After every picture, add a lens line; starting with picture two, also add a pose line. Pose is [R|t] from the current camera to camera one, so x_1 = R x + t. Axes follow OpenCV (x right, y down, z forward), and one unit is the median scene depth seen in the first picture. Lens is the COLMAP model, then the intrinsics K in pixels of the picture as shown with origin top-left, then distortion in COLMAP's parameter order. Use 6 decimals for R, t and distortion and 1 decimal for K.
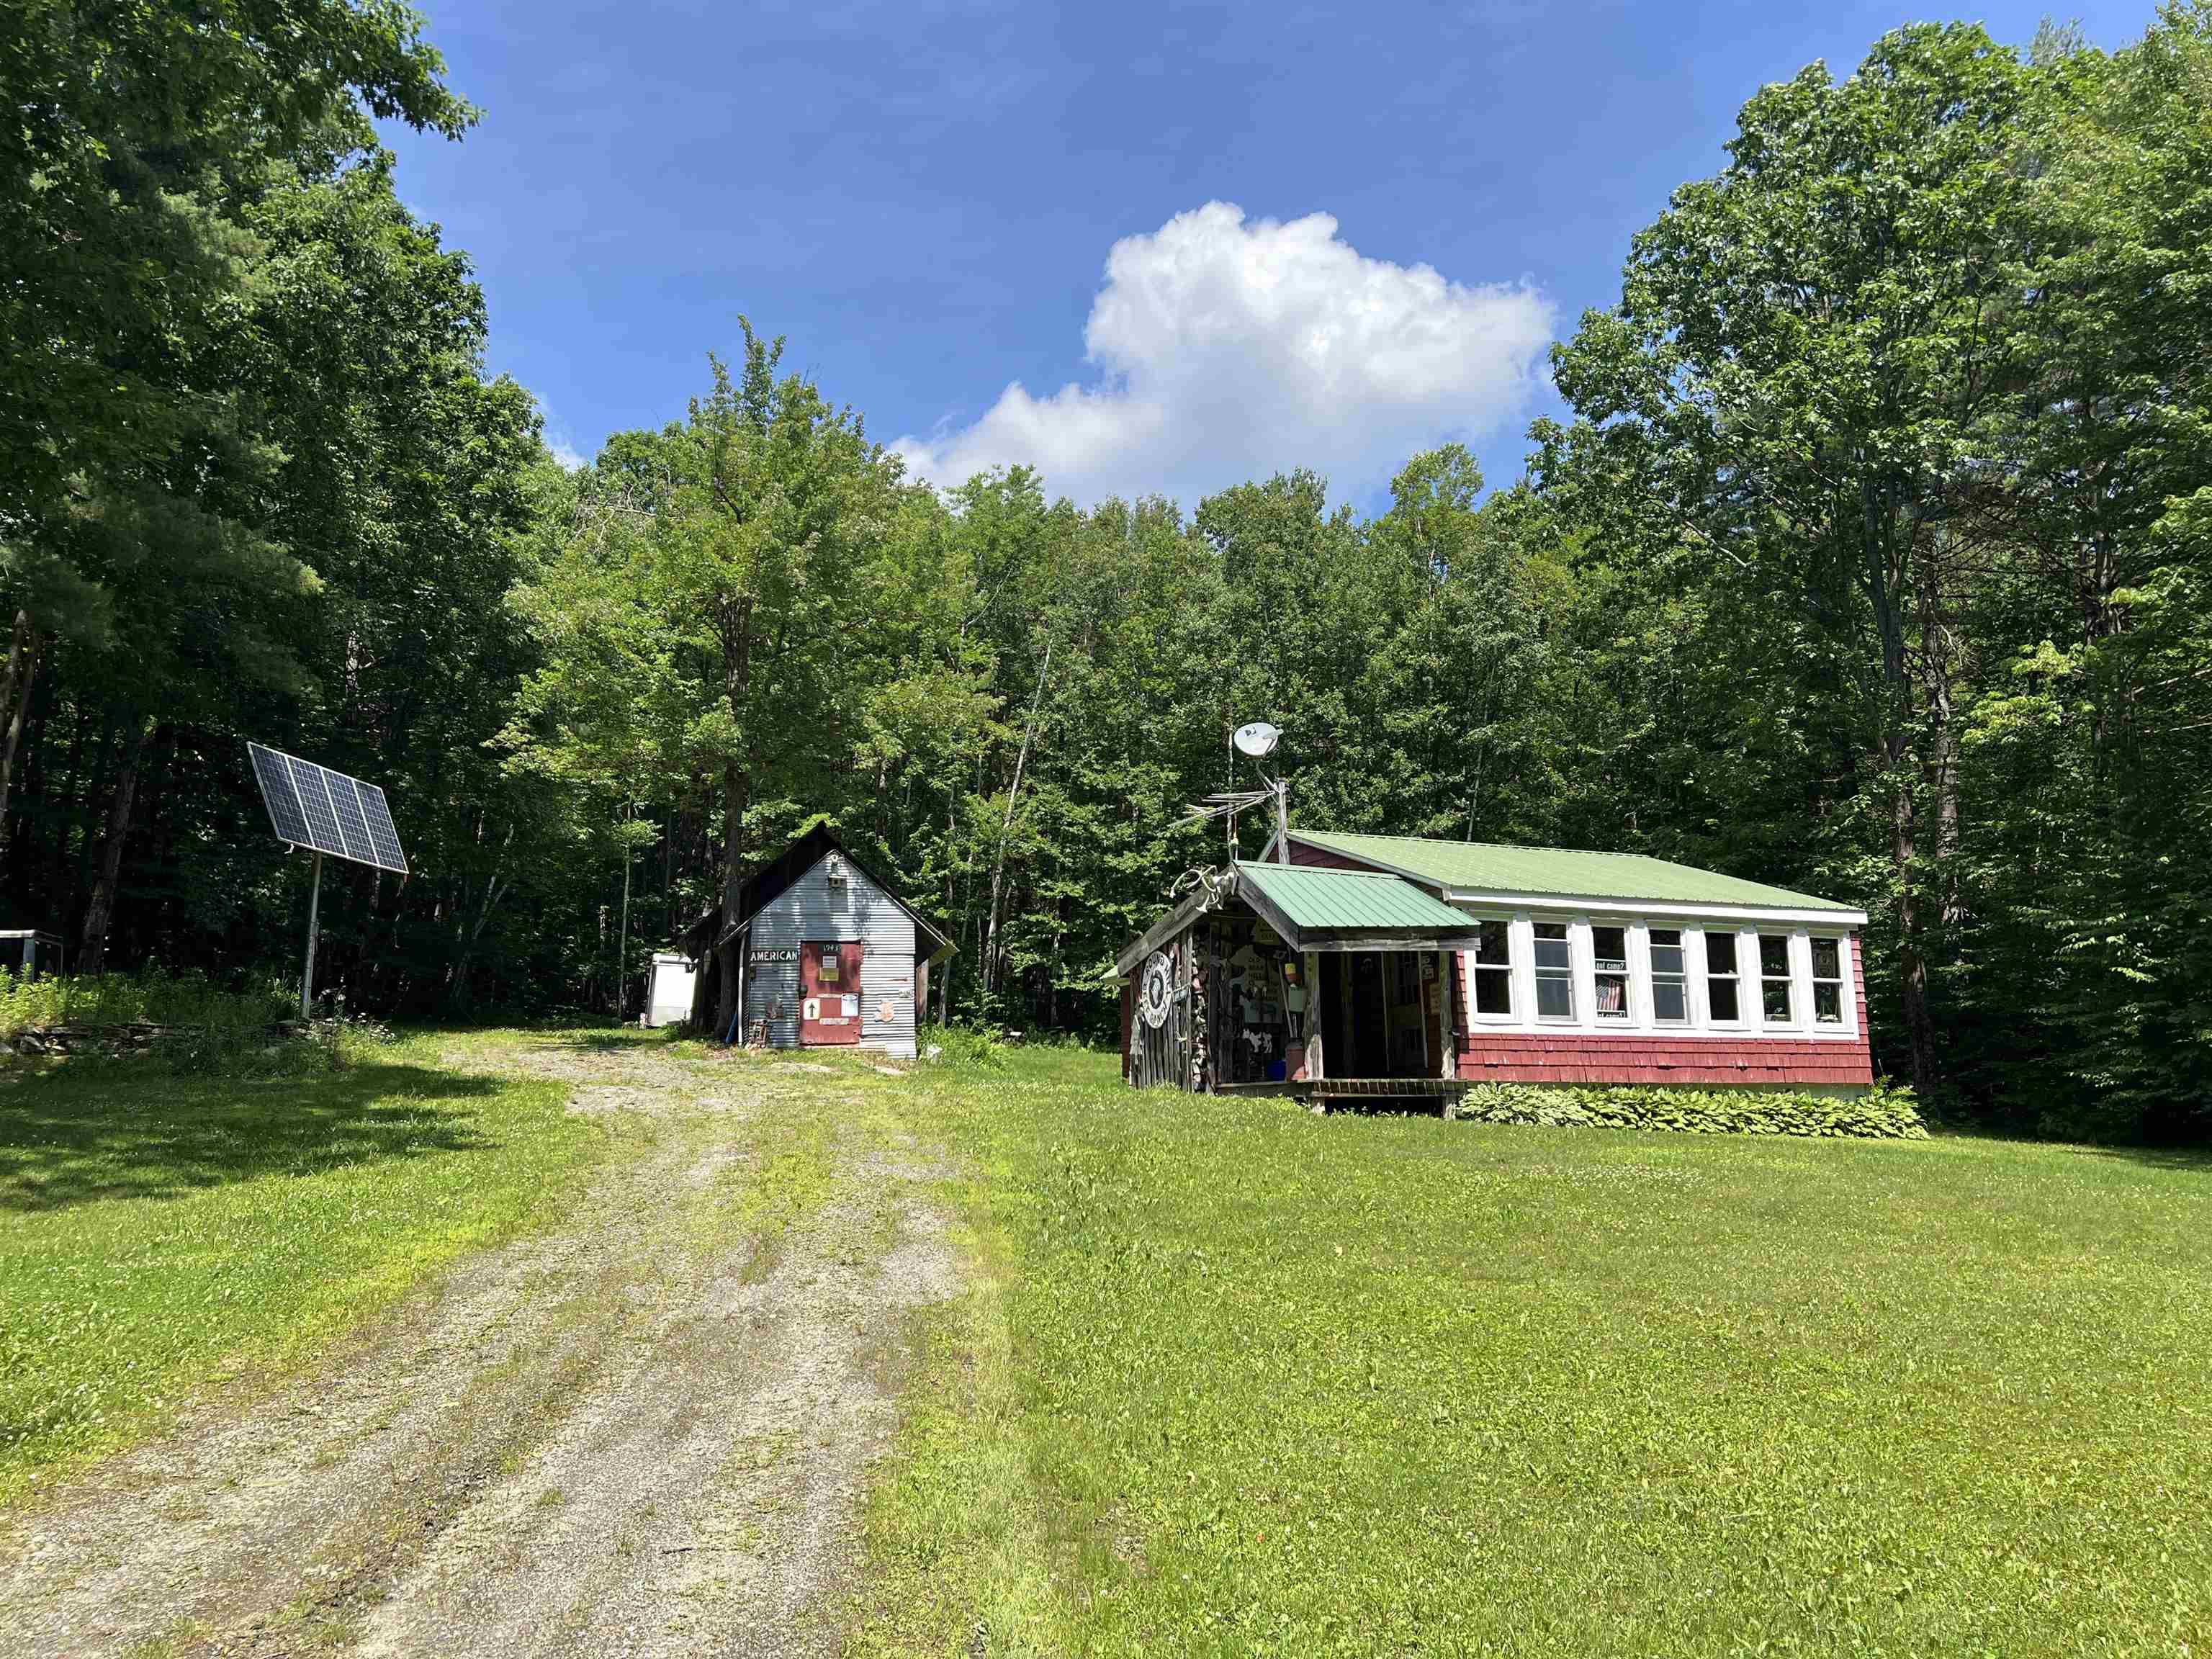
lens RADIAL K [[1670.0, 0, 1106.0], [0, 1670.0, 829.5], [0, 0, 1]] dist [0.068583, -0.000413]
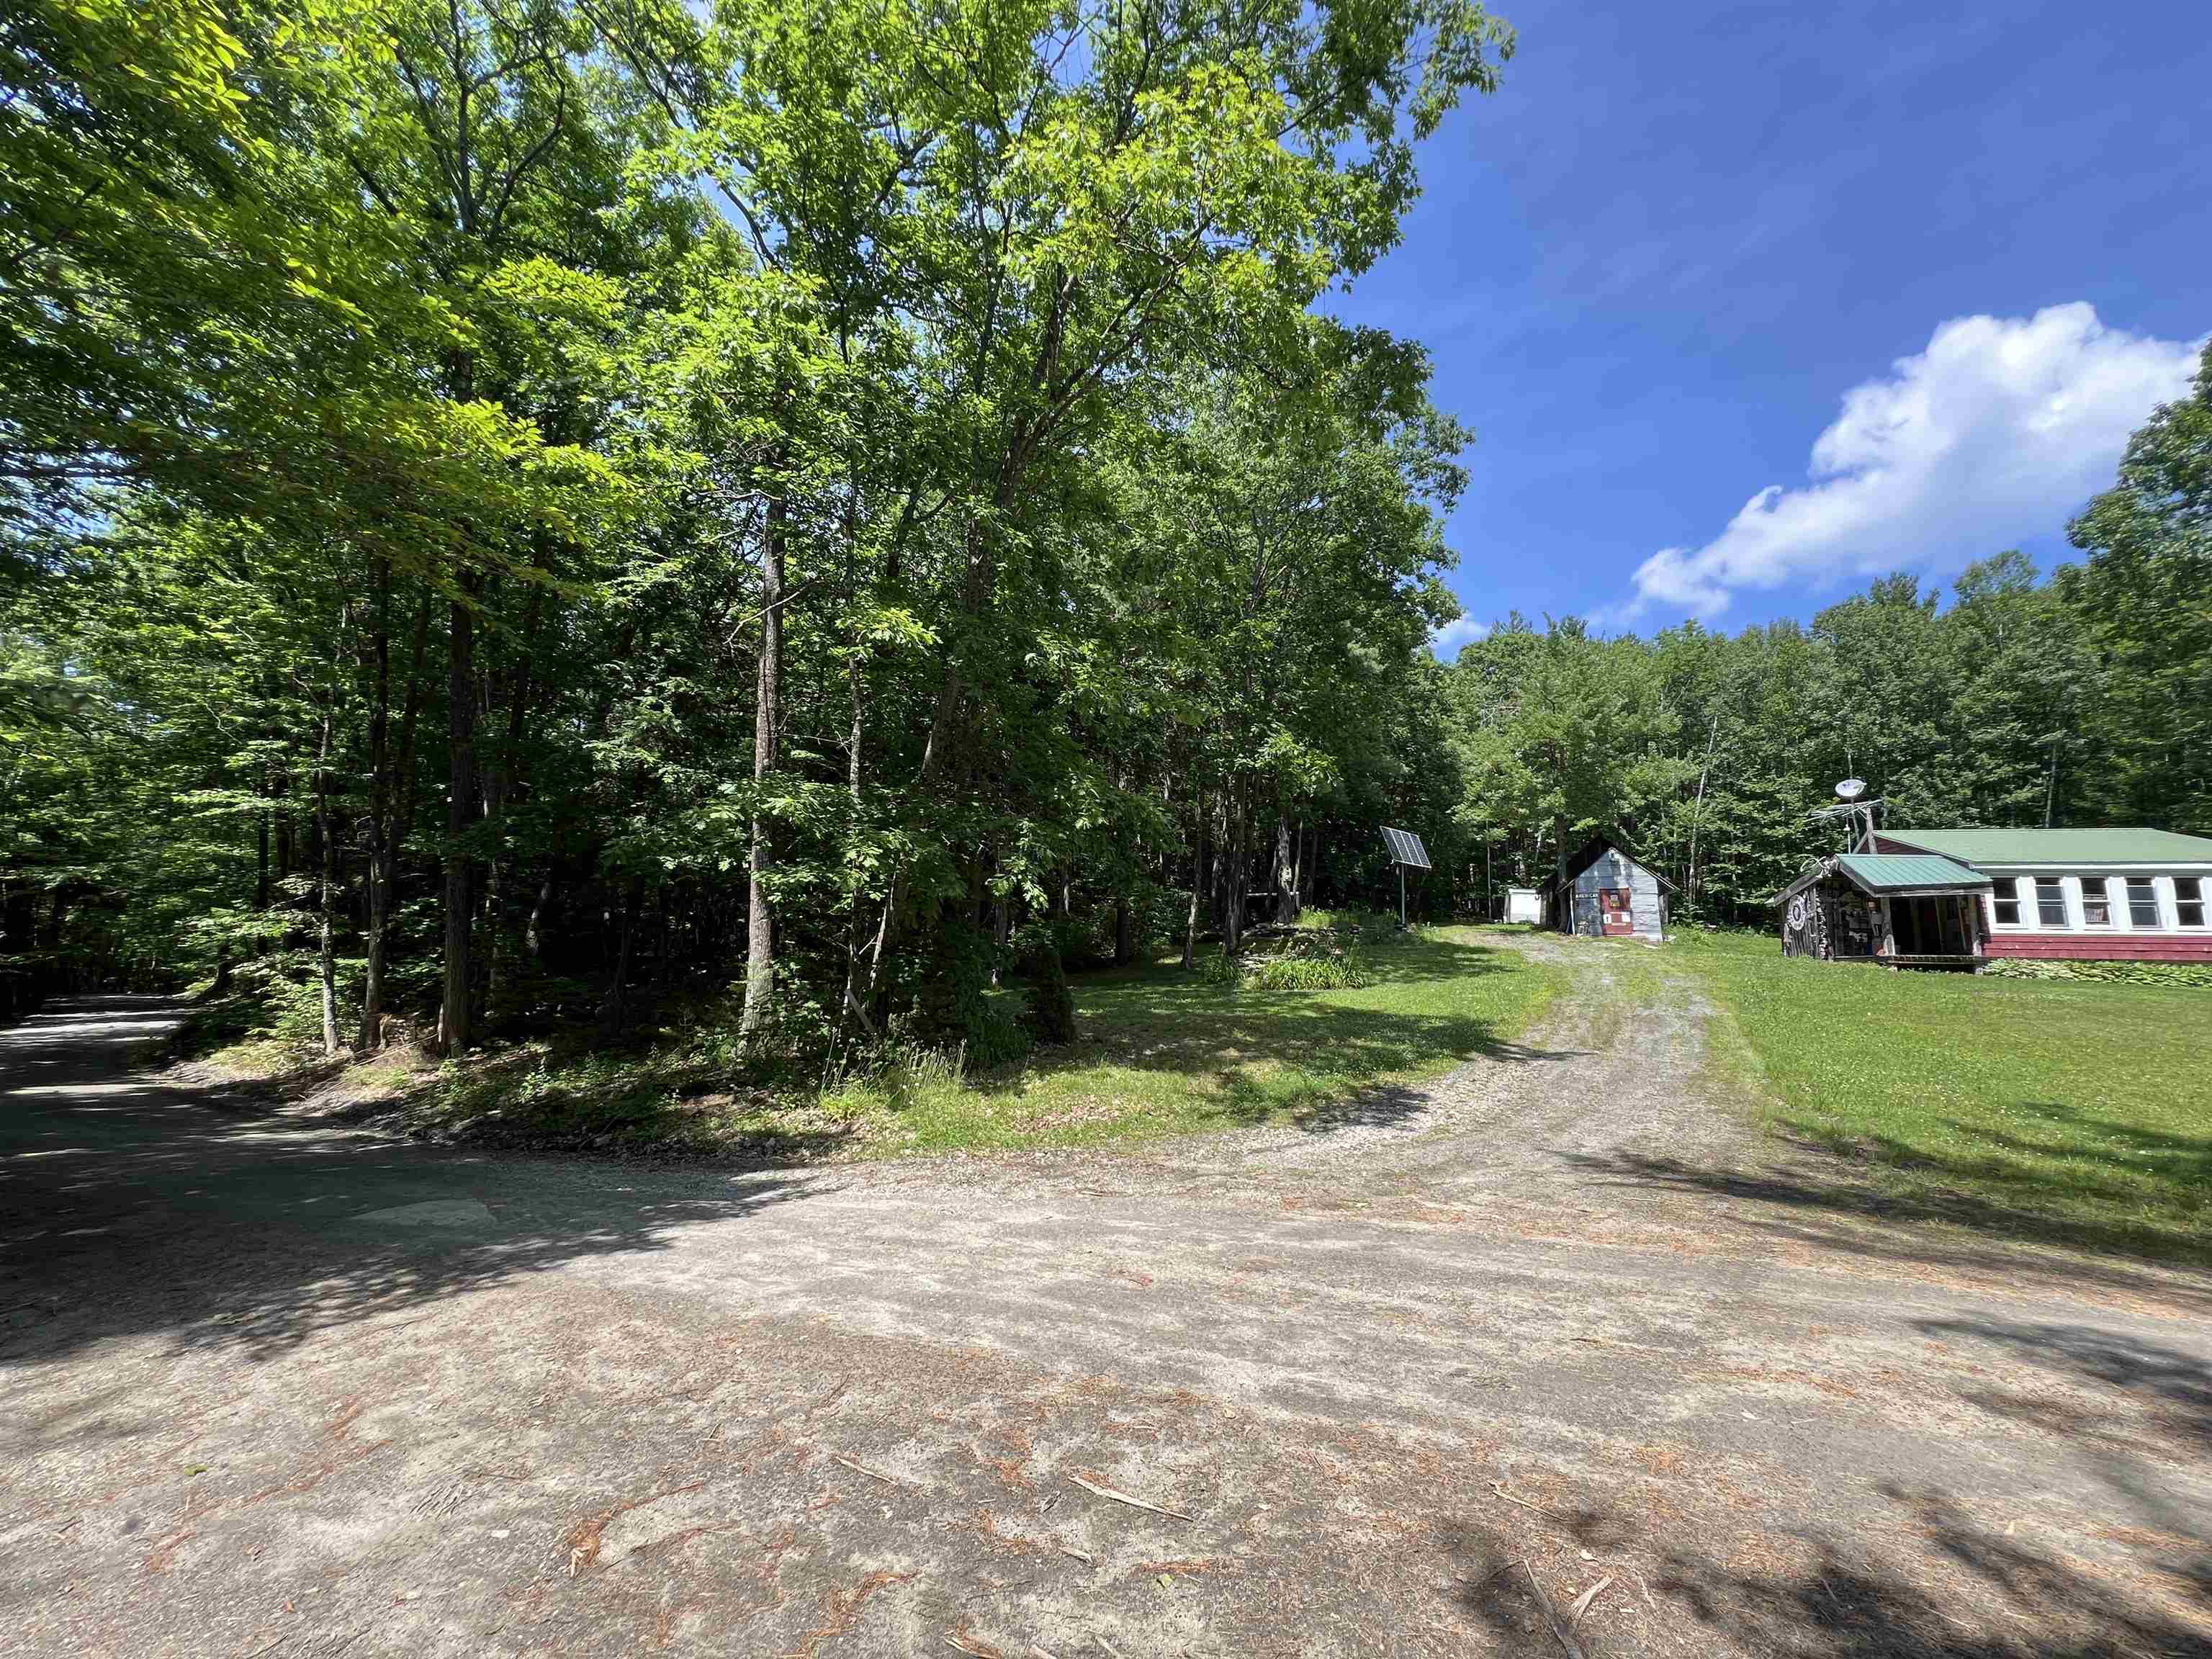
lens RADIAL K [[865.0, 0, 1106.0], [0, 865.0, 829.5], [0, 0, 1]] dist [0.000197, -0.006279]
pose [[0.792731, -0.062690, -0.606340, 0.003064], [0.072441, 0.997337, -0.008407, -0.047499], [0.605253, -0.037259, 0.795161, -0.306125]]
